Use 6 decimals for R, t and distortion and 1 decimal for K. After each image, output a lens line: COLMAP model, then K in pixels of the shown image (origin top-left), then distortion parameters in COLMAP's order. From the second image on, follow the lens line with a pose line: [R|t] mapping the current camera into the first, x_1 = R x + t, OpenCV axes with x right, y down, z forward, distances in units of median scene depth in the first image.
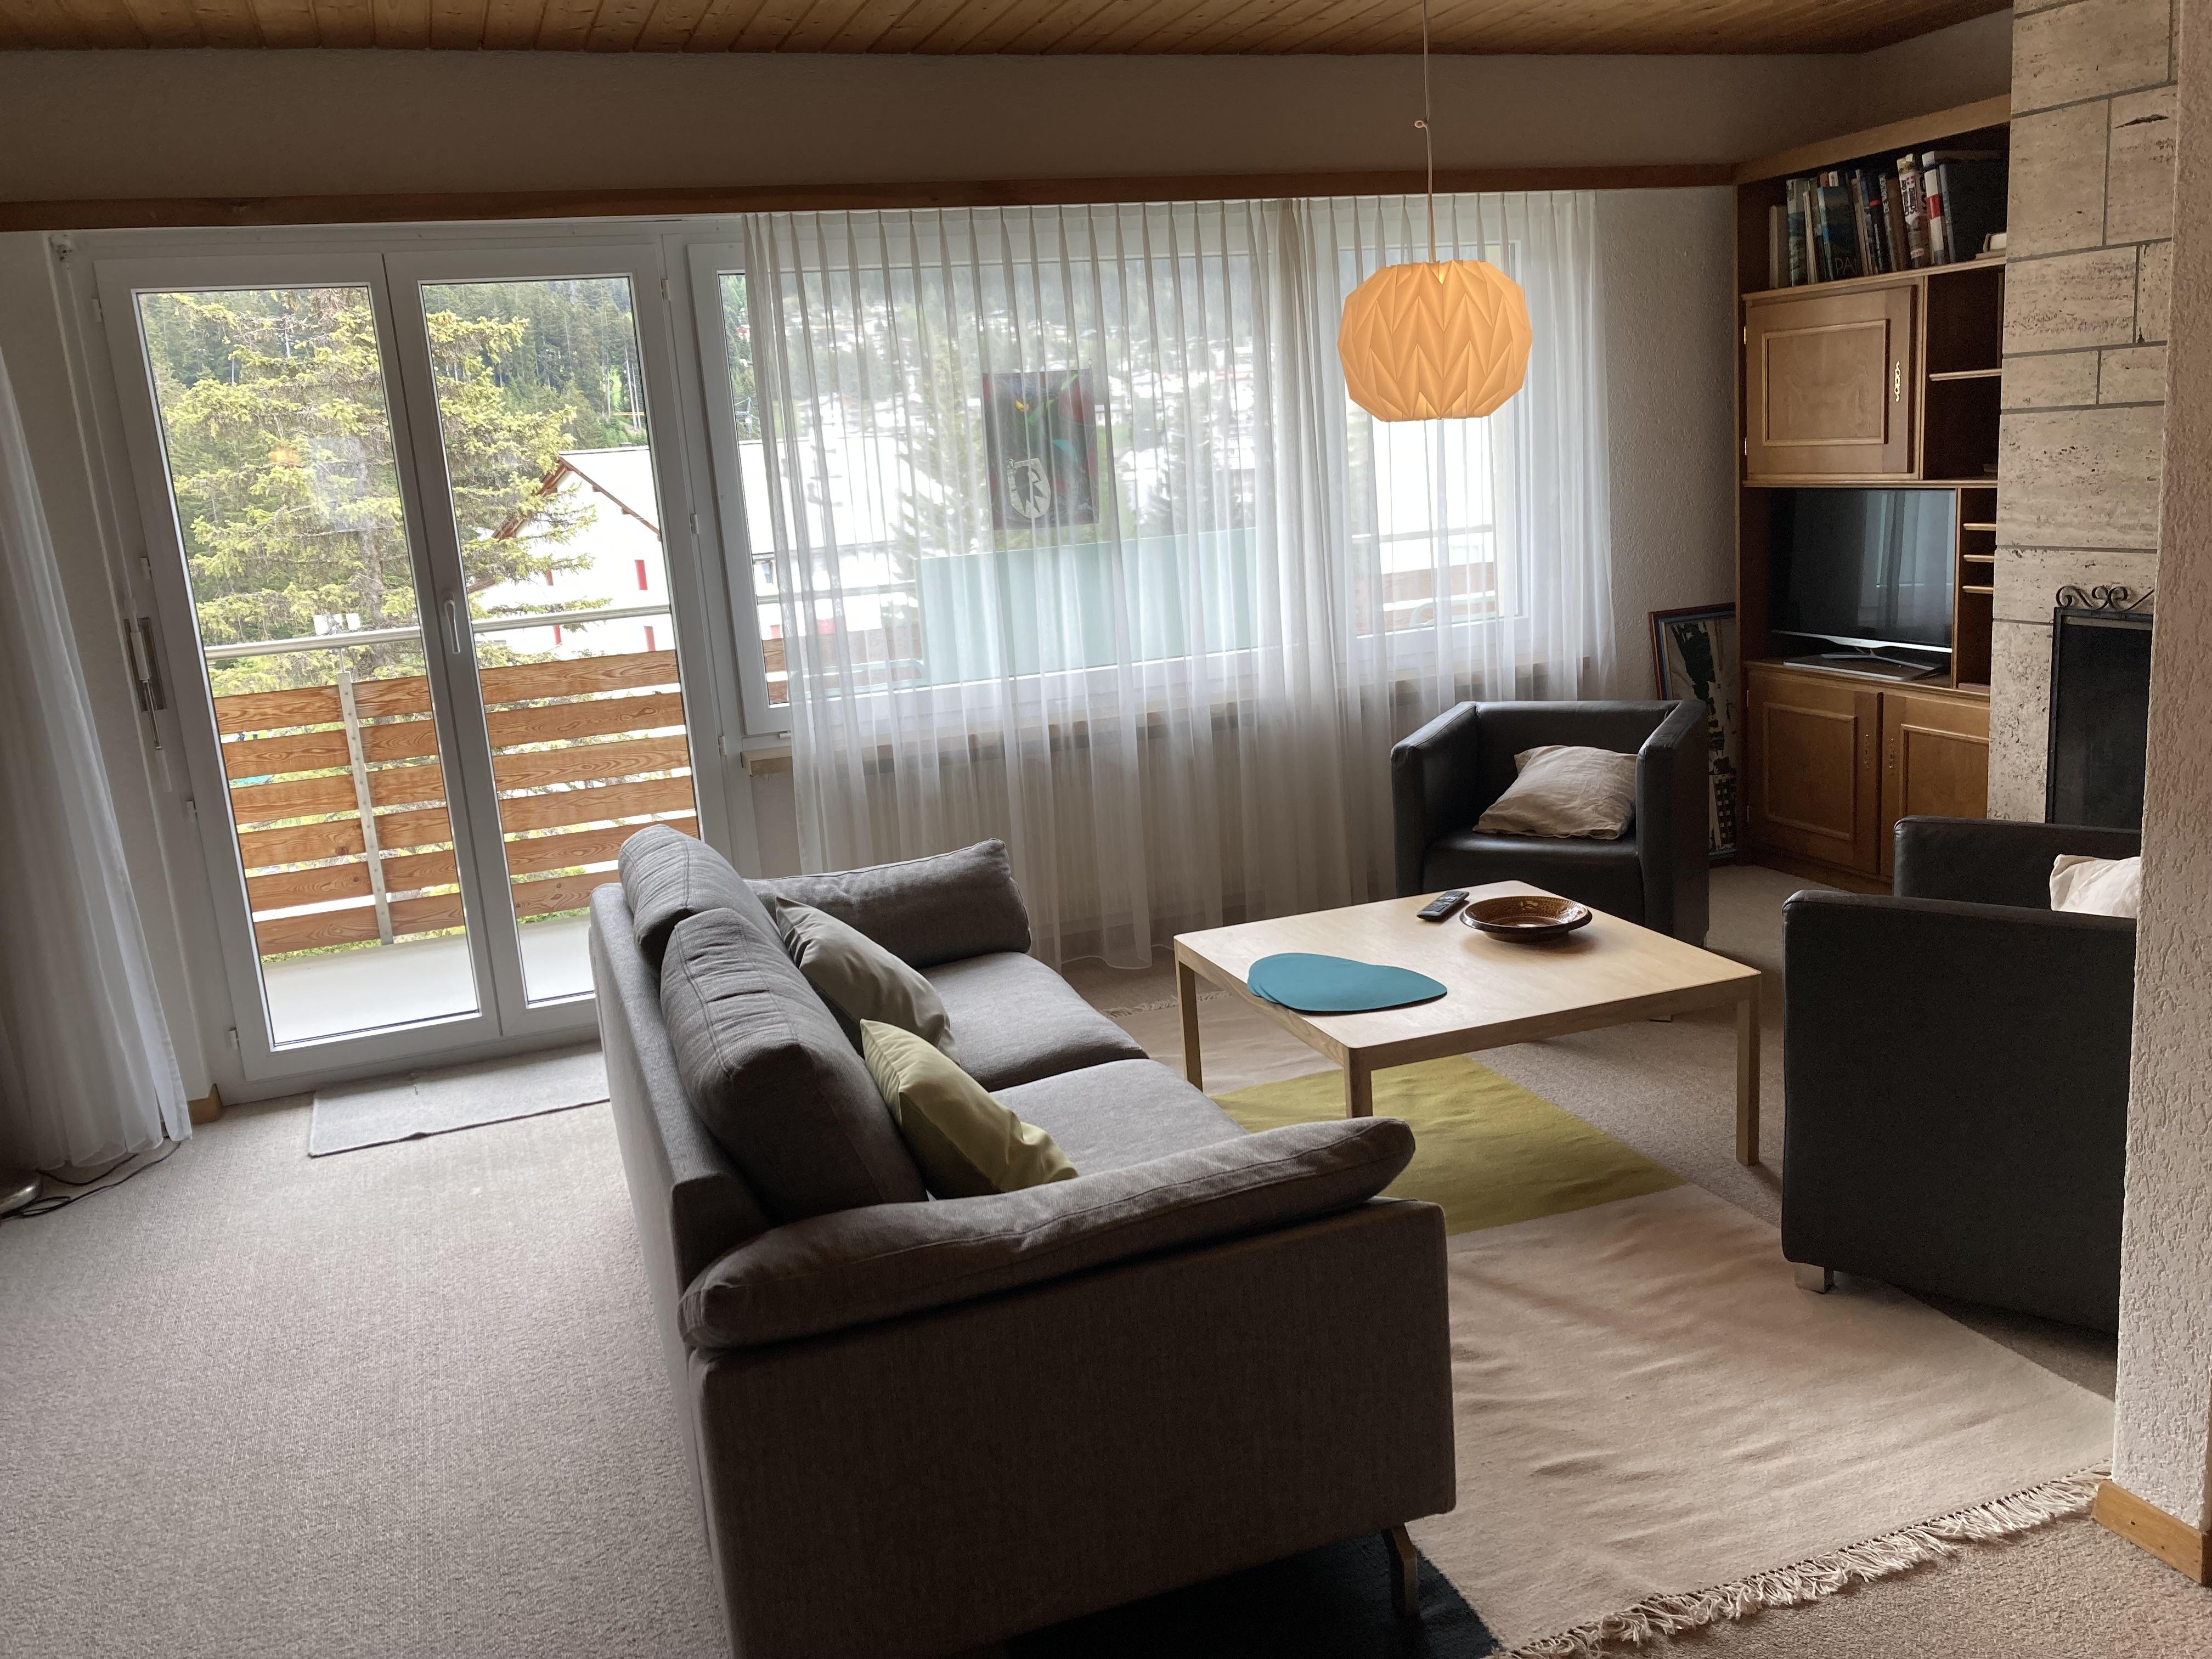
lens RADIAL K [[1795.0, 0, 1093.1], [0, 1795.0, 826.6], [0, 0, 1]] dist [0.033635, -0.015029]
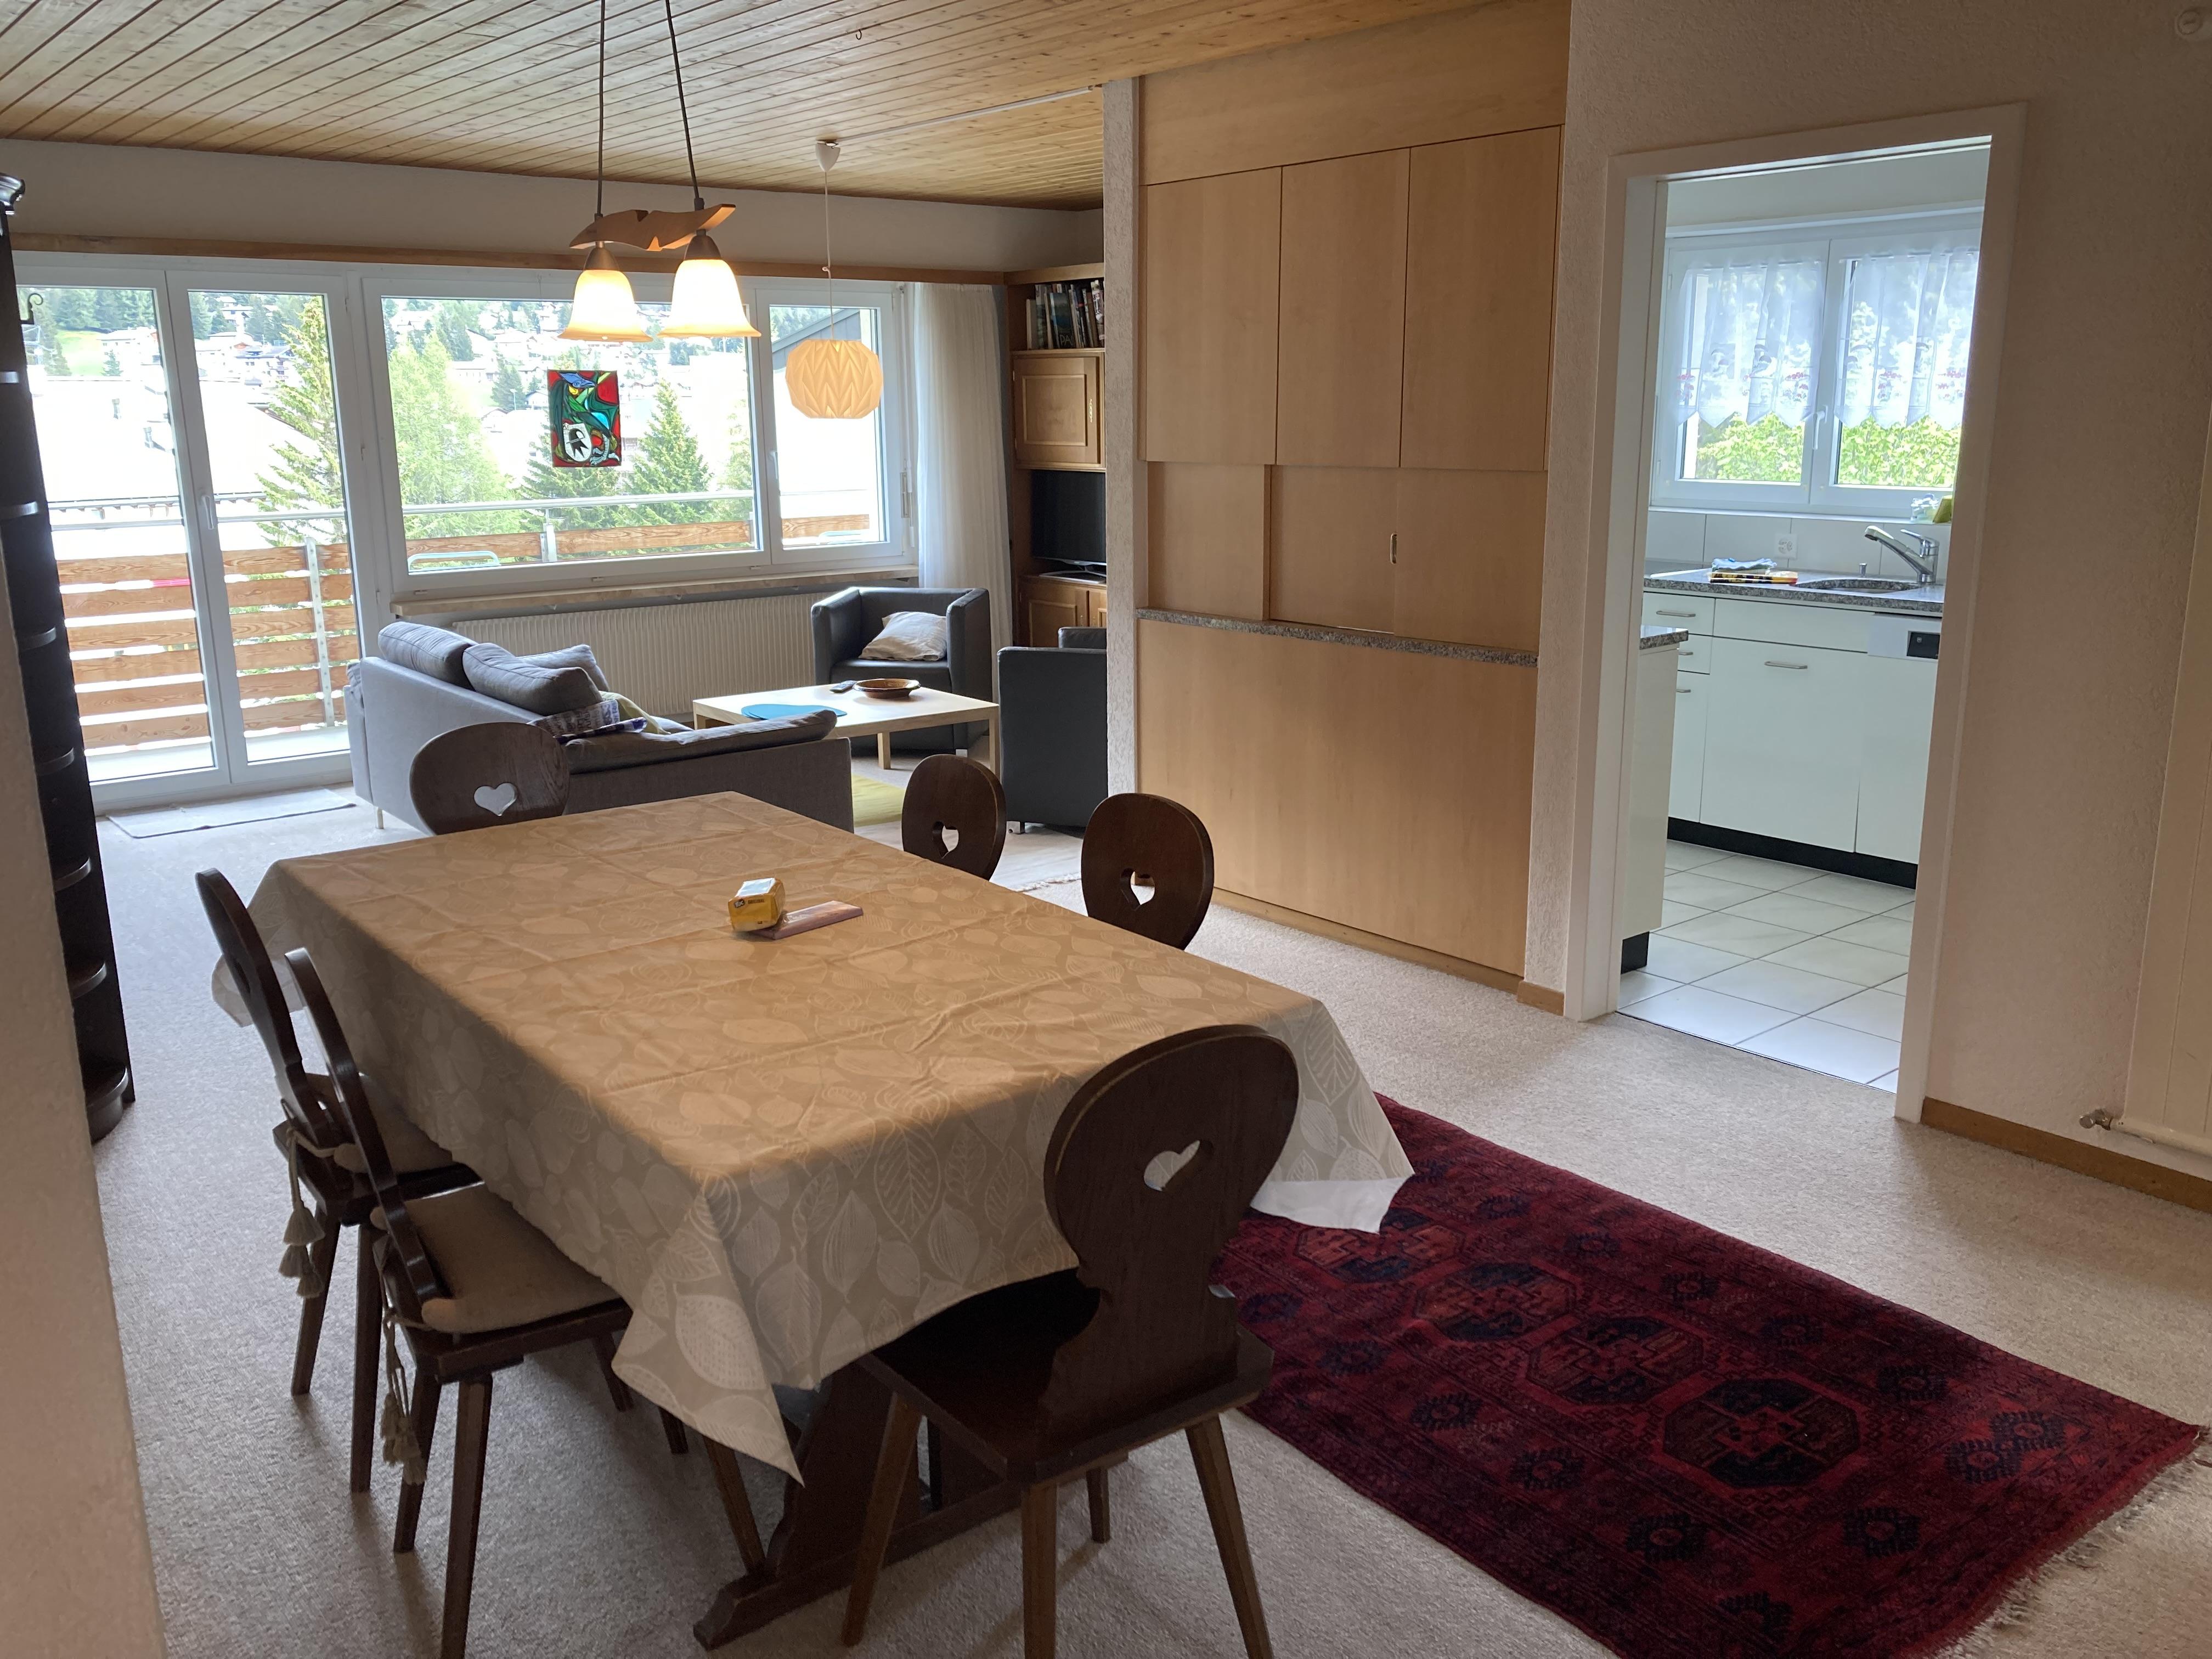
lens RADIAL K [[1795.0, 0, 1100.4], [0, 1795.0, 841.3], [0, 0, 1]] dist [0.033635, -0.015029]
pose [[0.942476, -0.018982, 0.333734, -0.161635], [0.012740, 0.999701, 0.020884, 0.158230], [-0.334031, -0.015431, 0.942436, -0.765301]]
